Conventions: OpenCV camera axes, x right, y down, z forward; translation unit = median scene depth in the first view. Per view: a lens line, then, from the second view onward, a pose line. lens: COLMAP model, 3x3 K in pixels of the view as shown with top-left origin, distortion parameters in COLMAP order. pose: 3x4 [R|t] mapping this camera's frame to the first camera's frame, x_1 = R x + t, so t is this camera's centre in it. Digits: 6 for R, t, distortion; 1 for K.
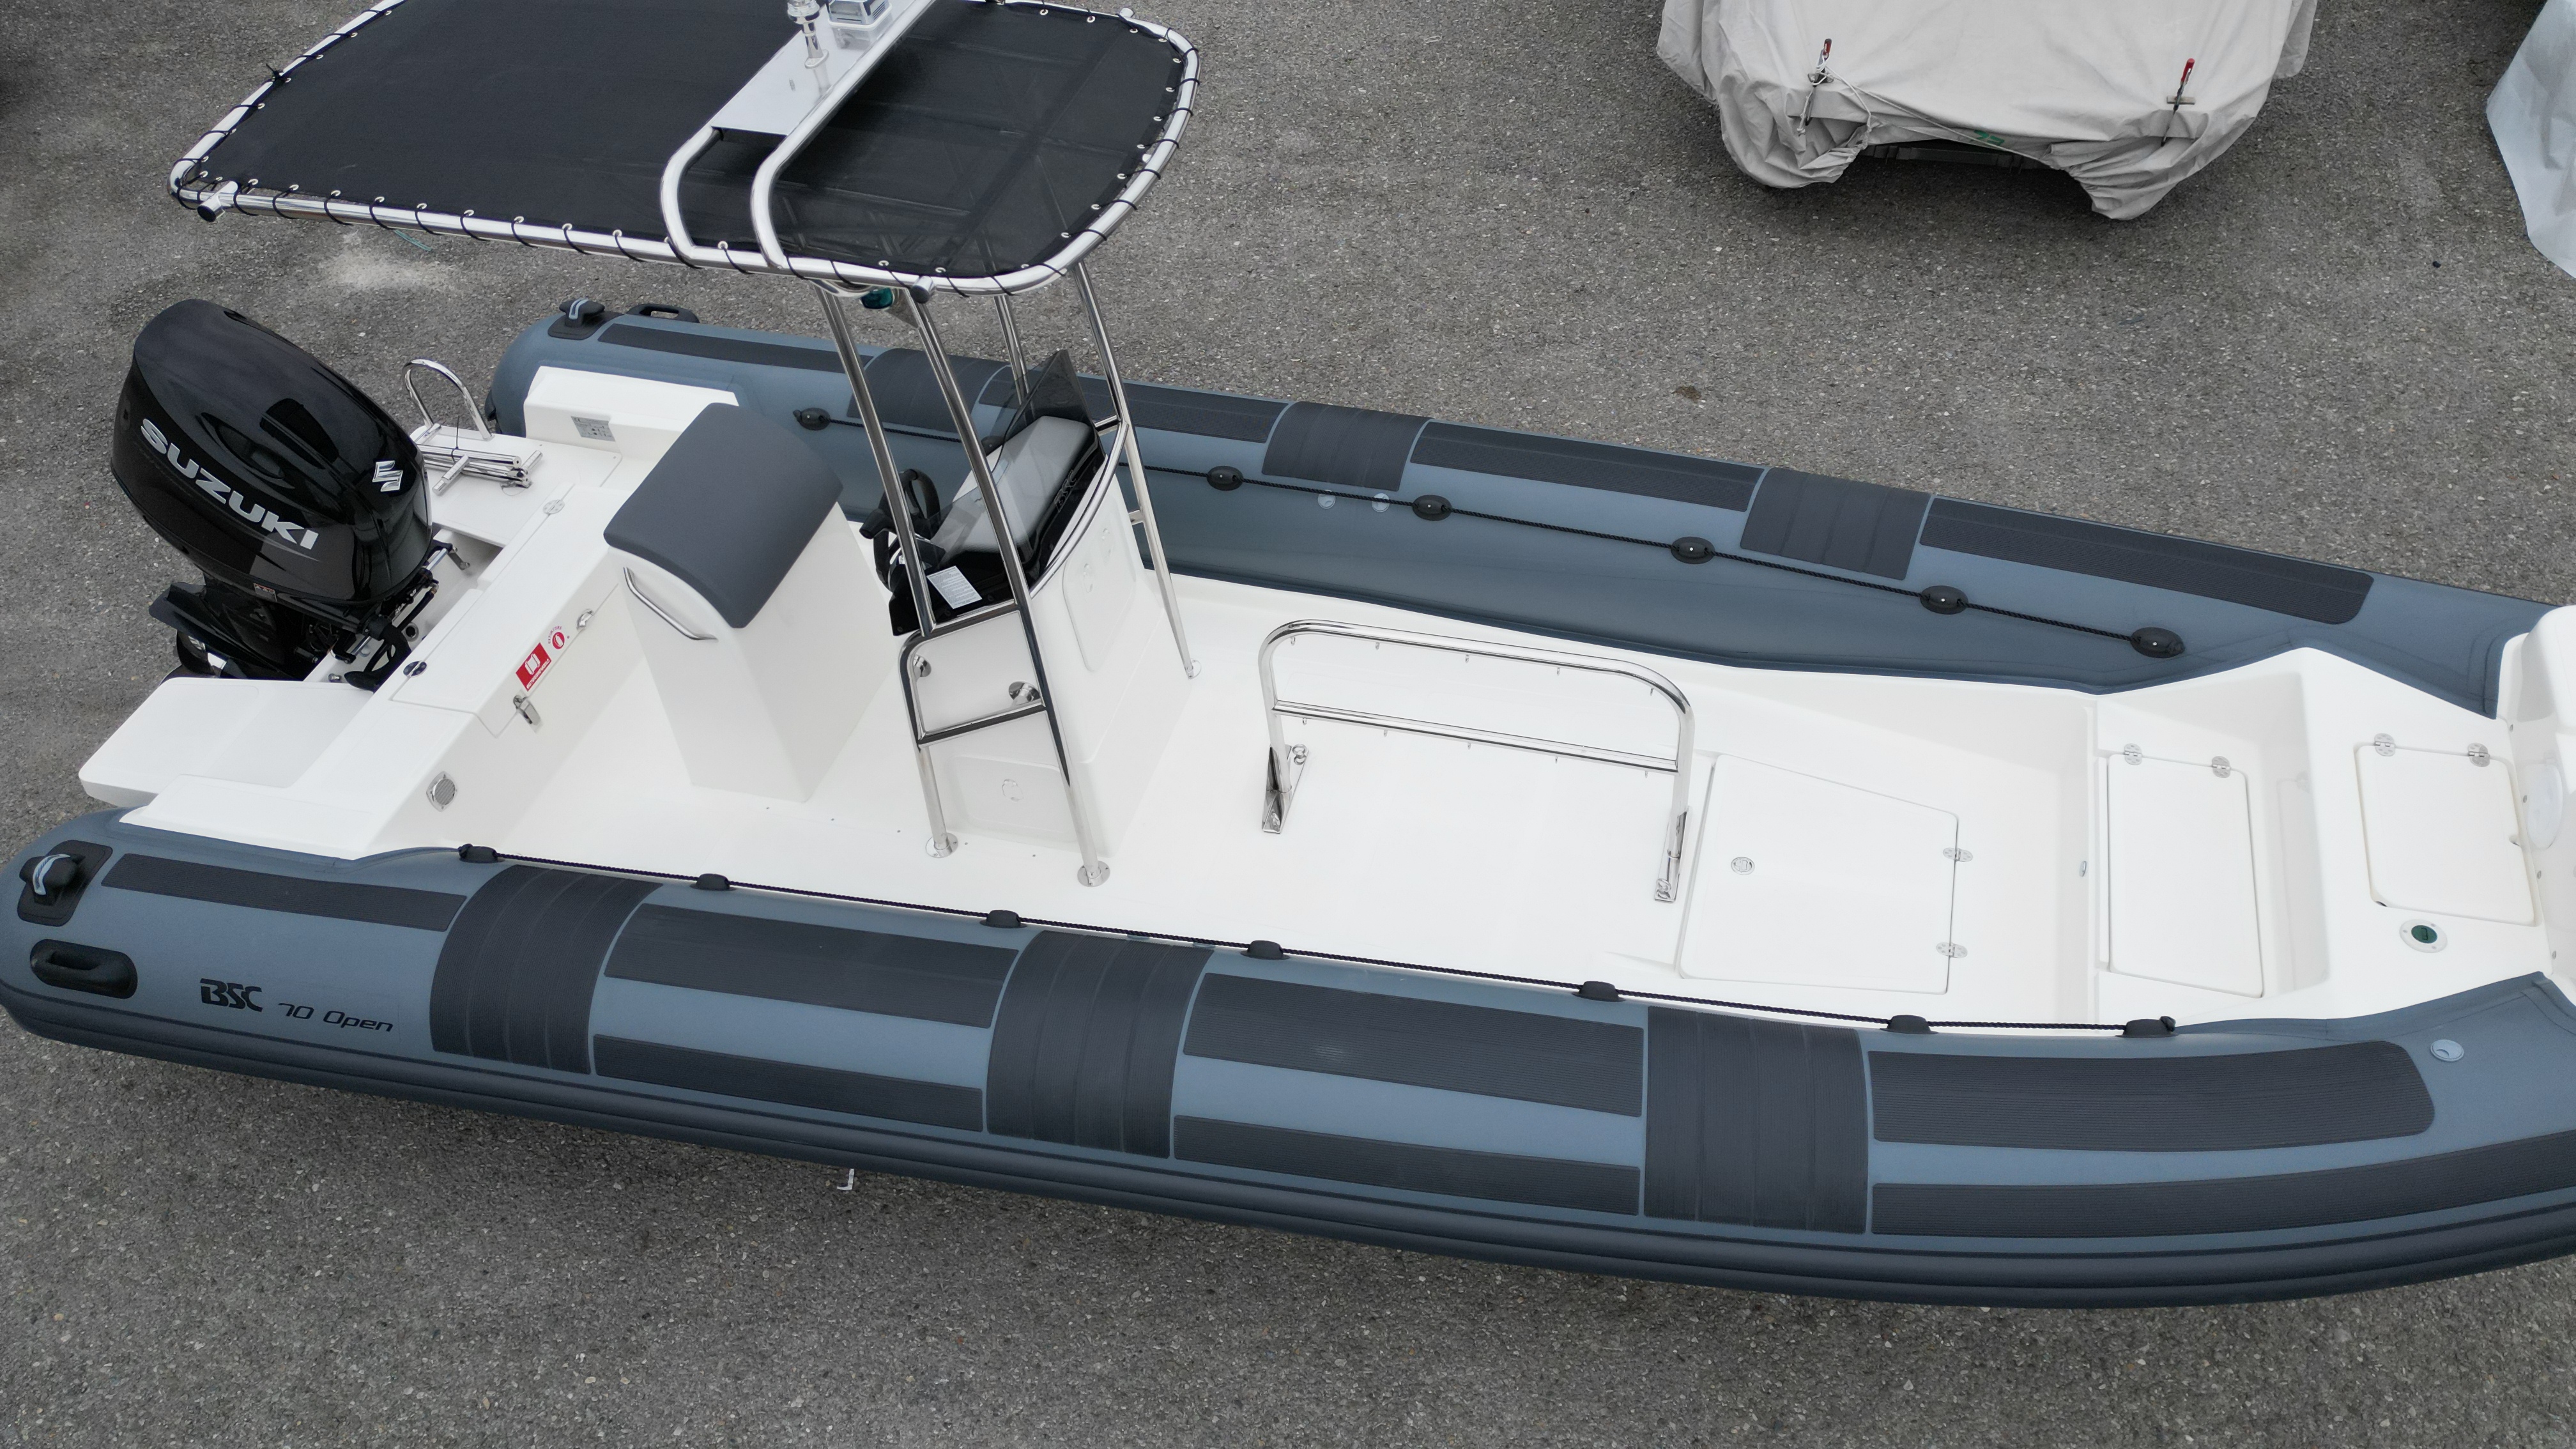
lens RADIAL K [[1792.4, 0, 1277.3], [0, 1792.4, 712.3], [0, 0, 1]] dist [0.080962, -0.081904]
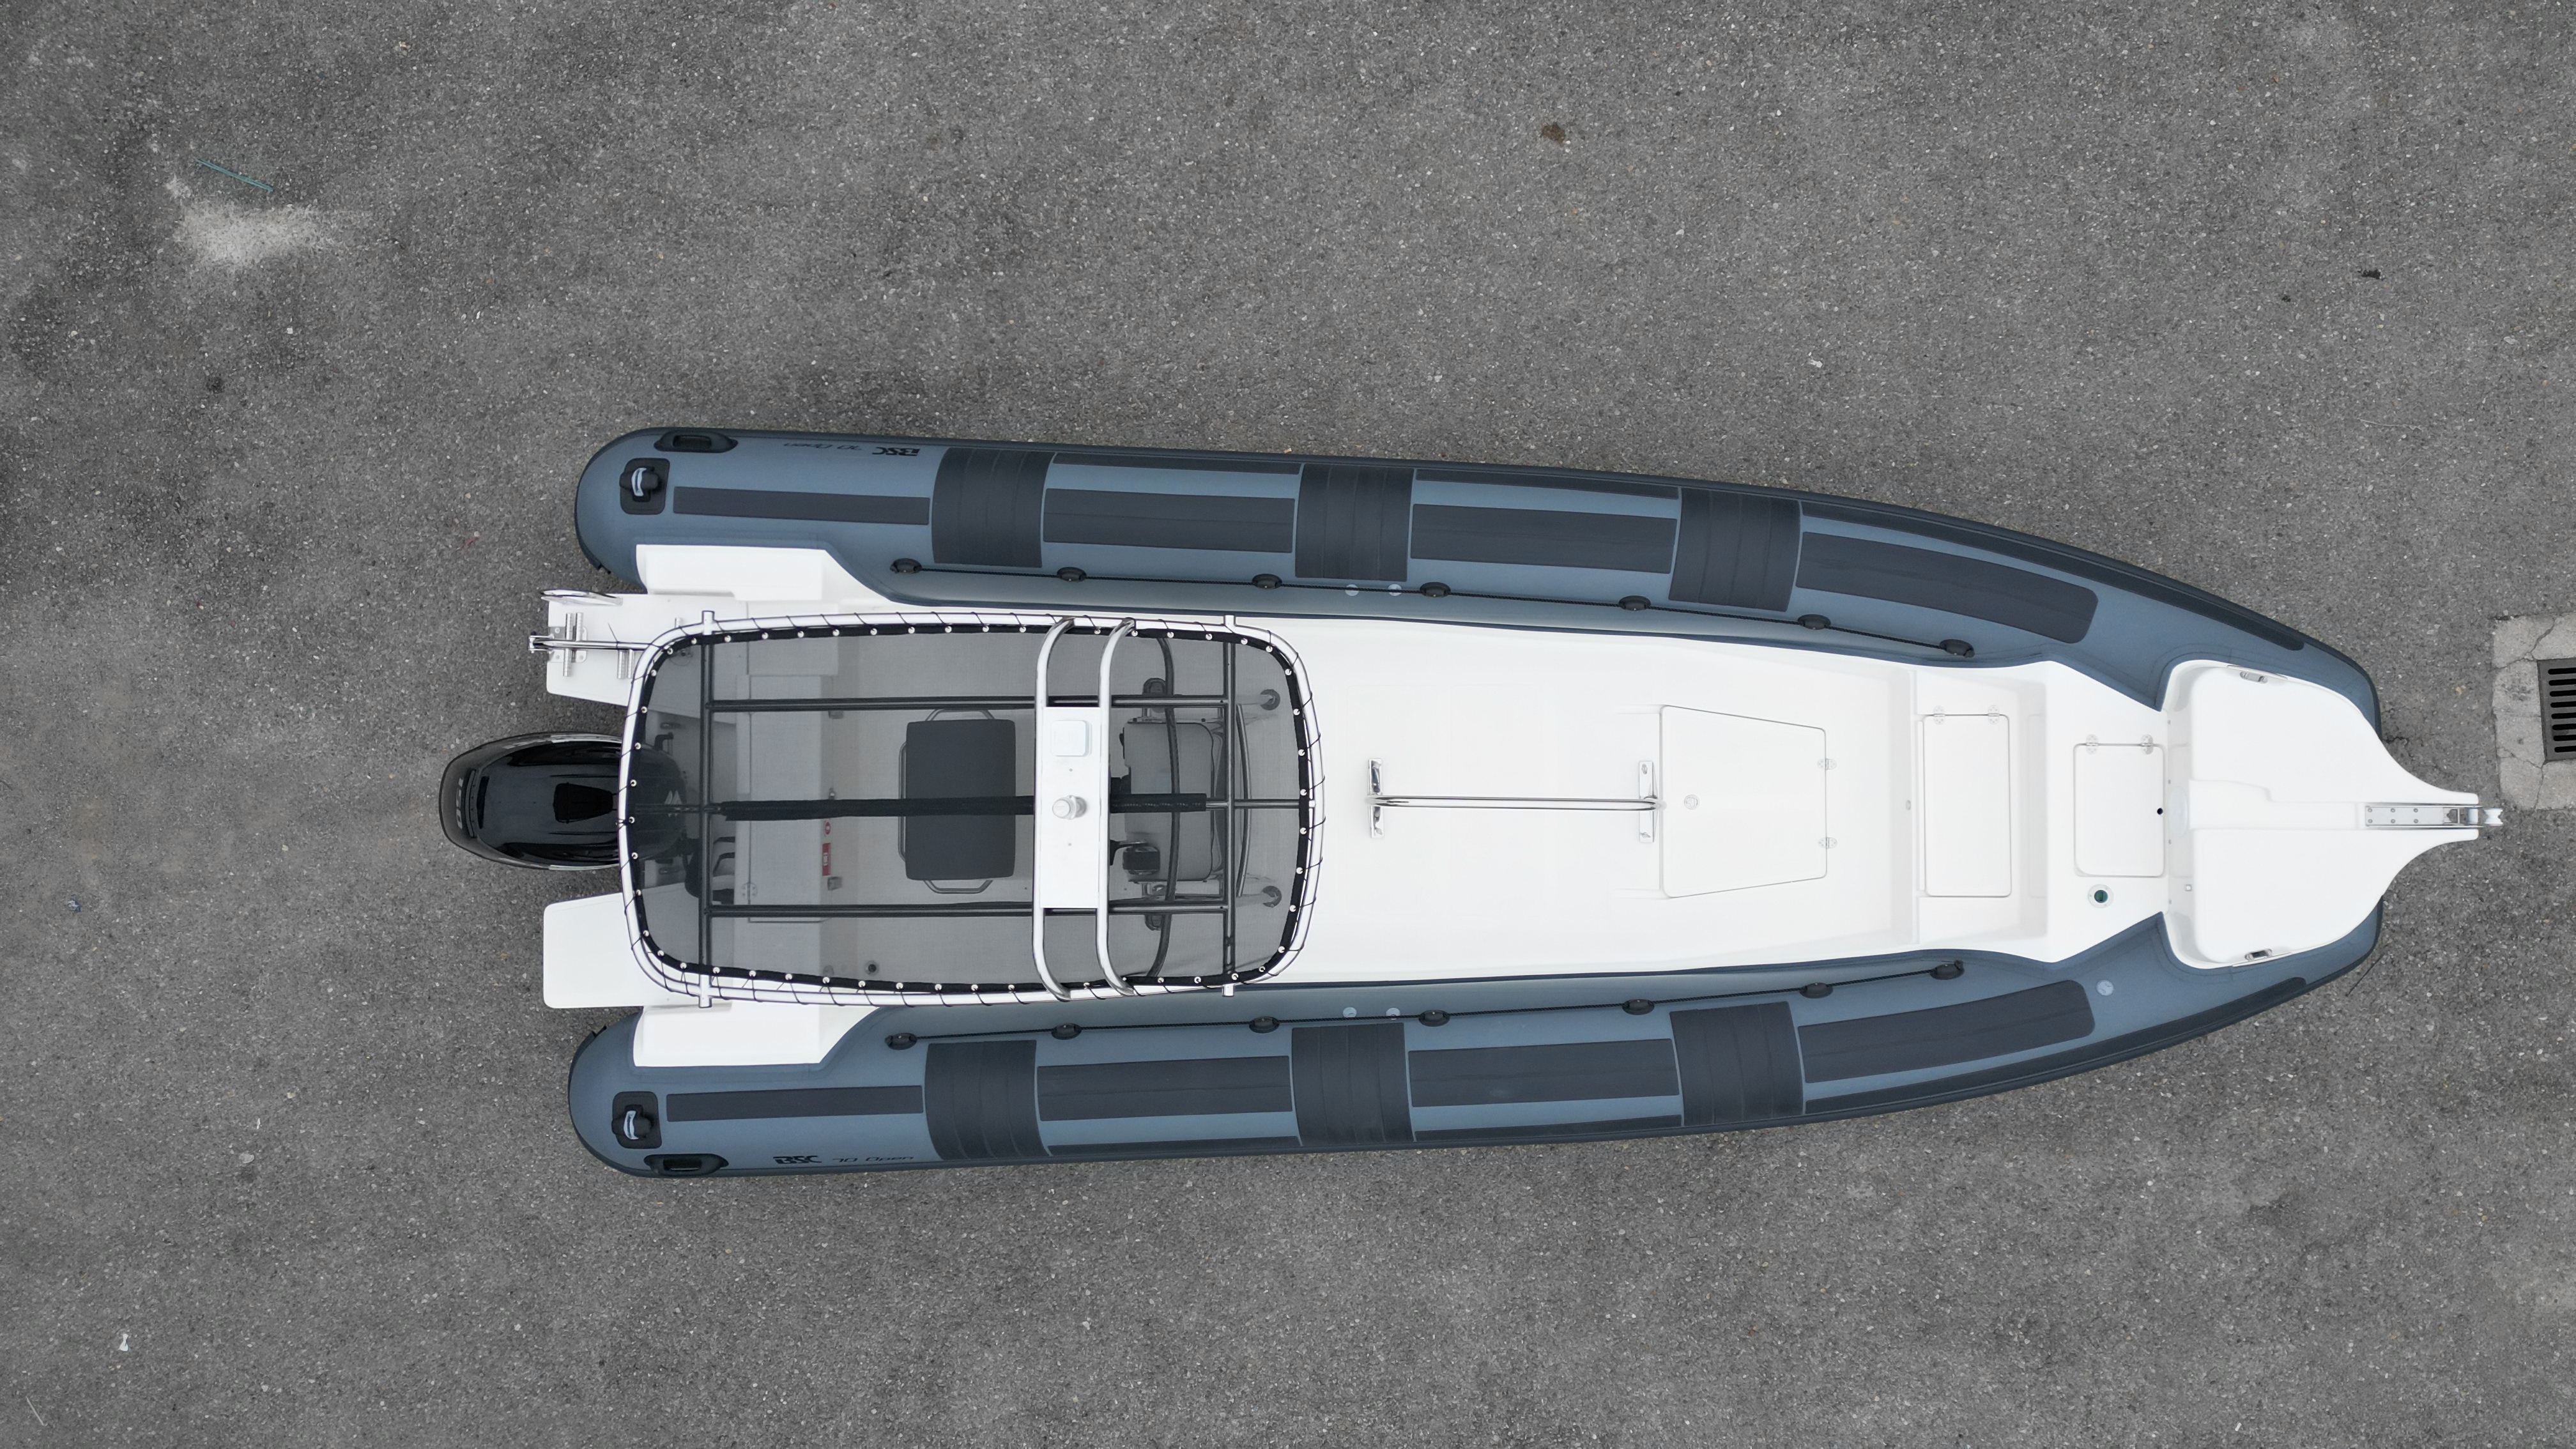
lens RADIAL K [[1792.4, 0, 1277.3], [0, 1792.4, 712.3], [0, 0, 1]] dist [0.080962, -0.081904]
pose [[0.958048, -0.286376, 0.011500, -0.070150], [0.210183, 0.729298, 0.651112, -0.993653], [-0.194850, -0.621380, 0.758894, -0.037060]]
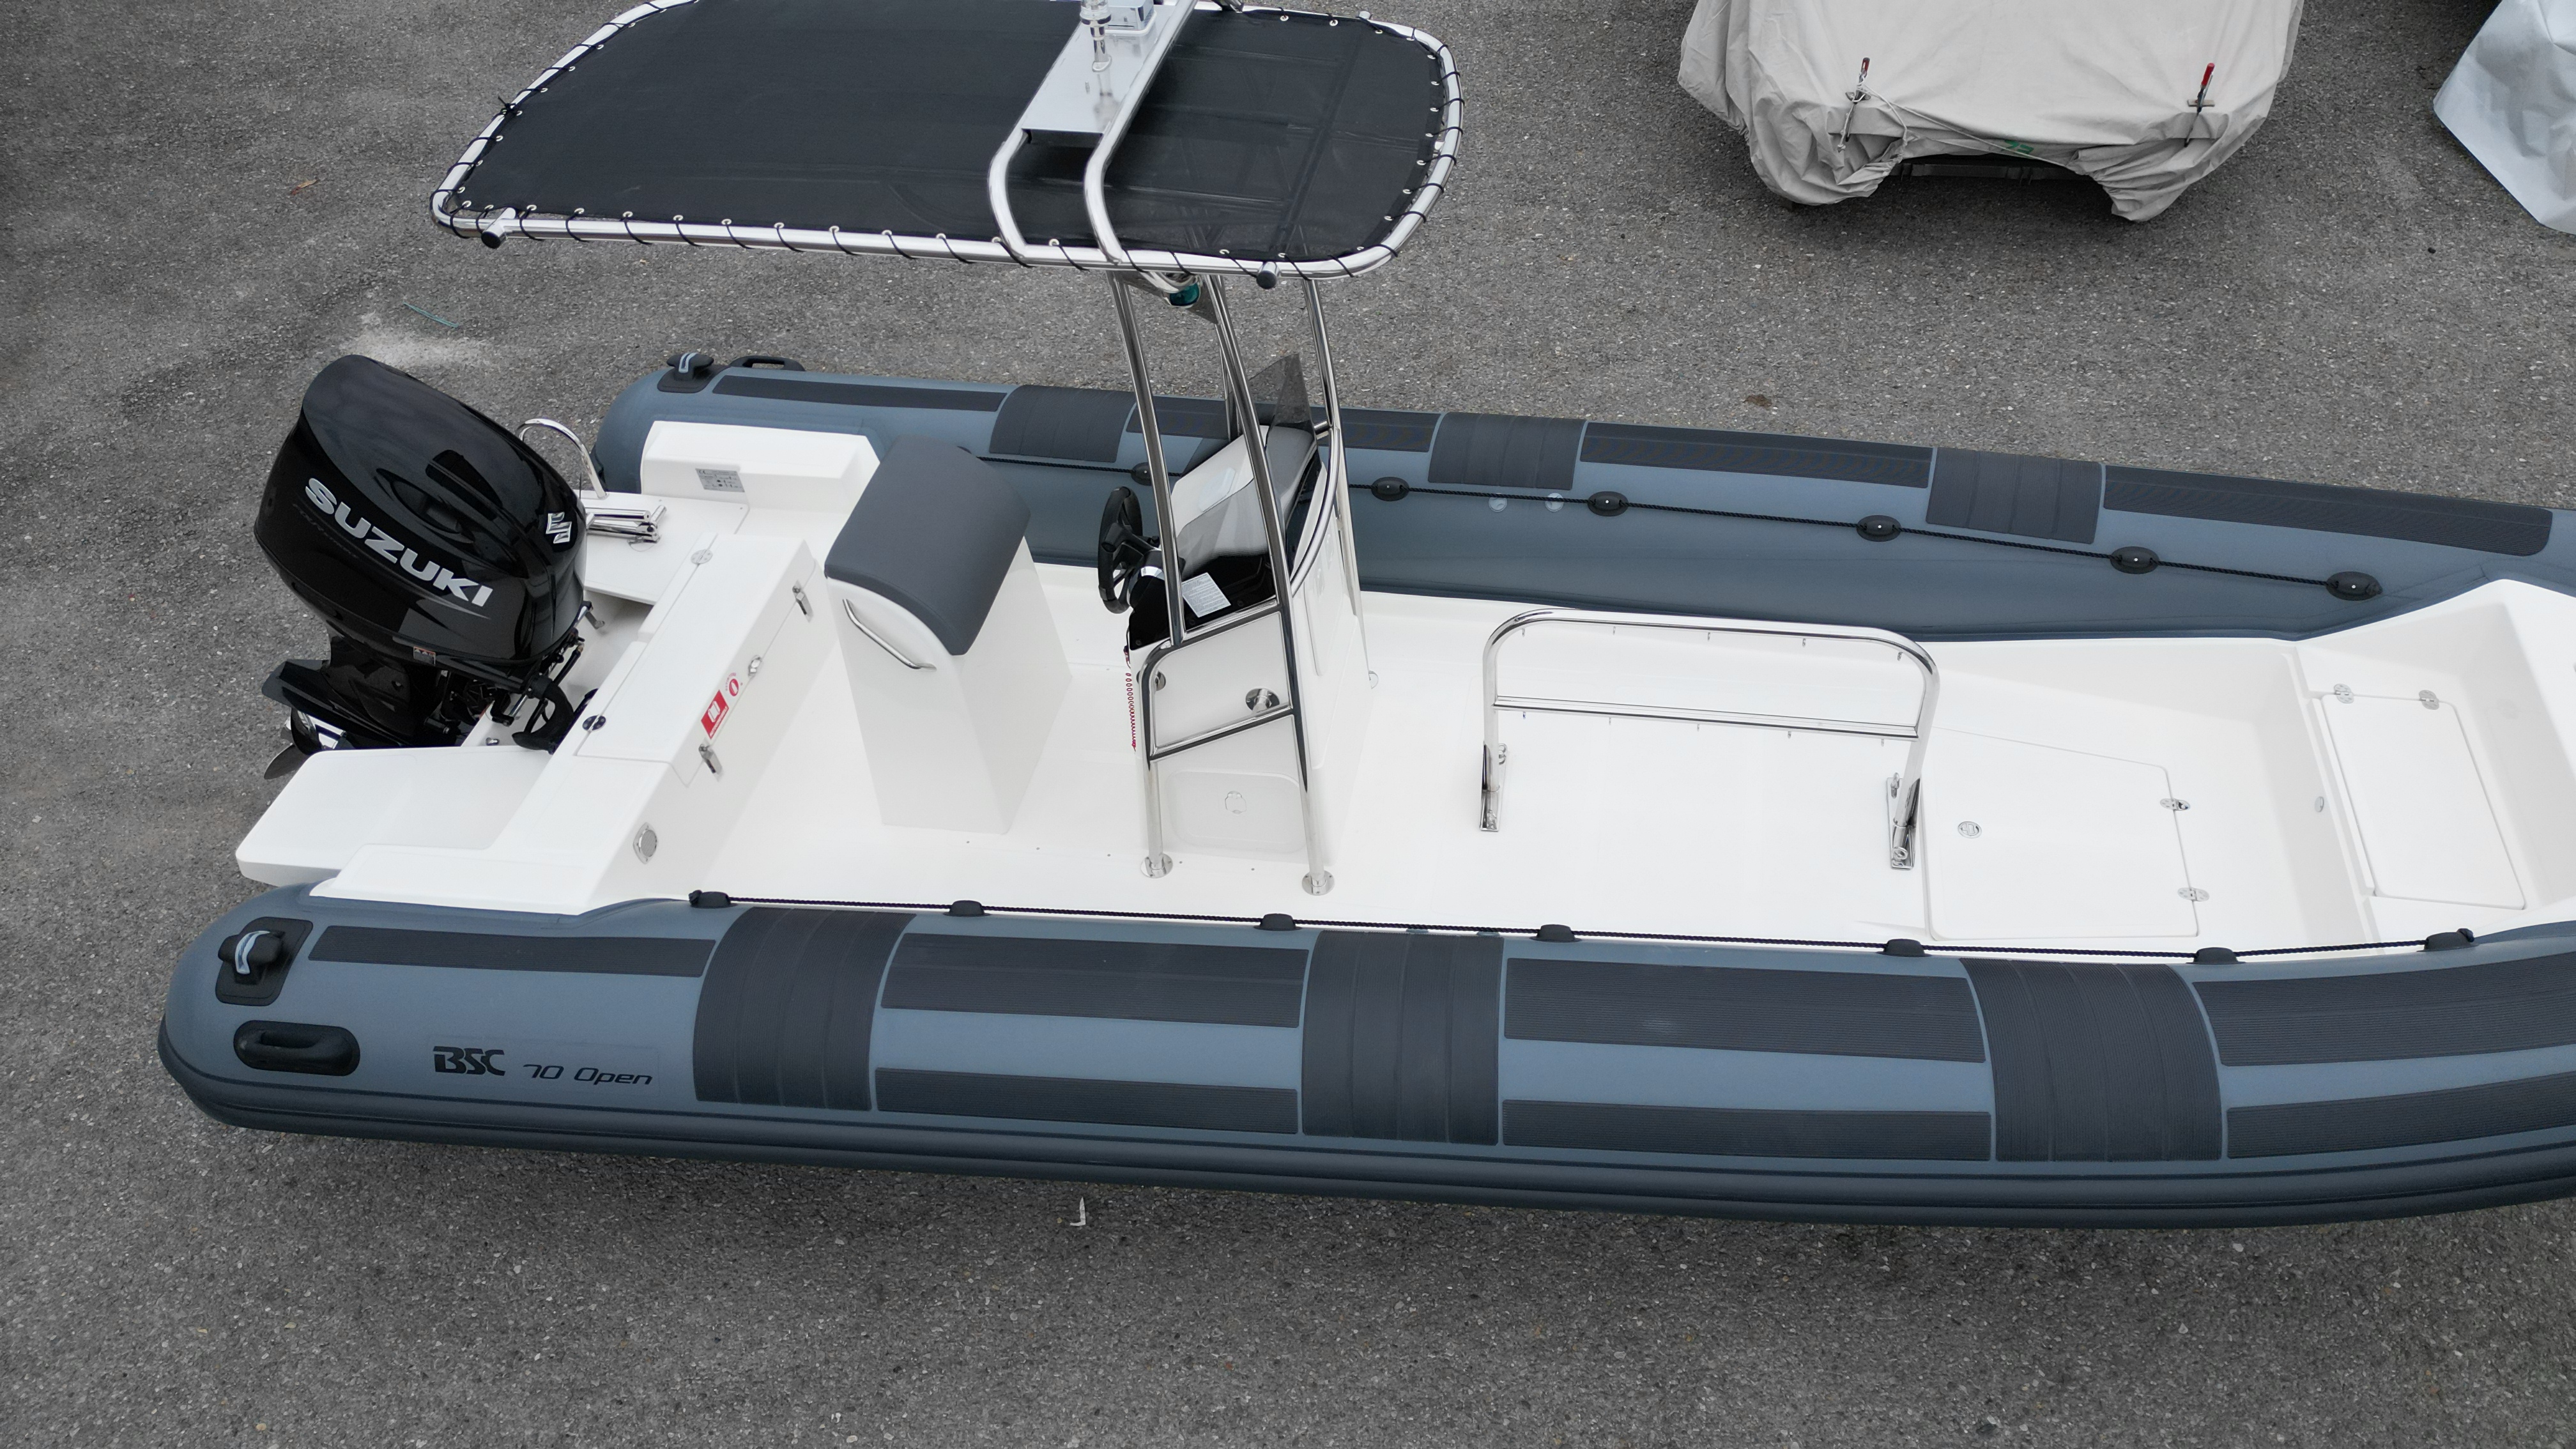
lens RADIAL K [[1792.4, 0, 1277.3], [0, 1792.4, 712.3], [0, 0, 1]] dist [0.080962, -0.081904]
pose [[0.995430, -0.059635, 0.074584, -0.193871], [0.062744, 0.997226, -0.040056, 0.034084], [-0.071988, 0.044553, 0.996410, 0.007839]]
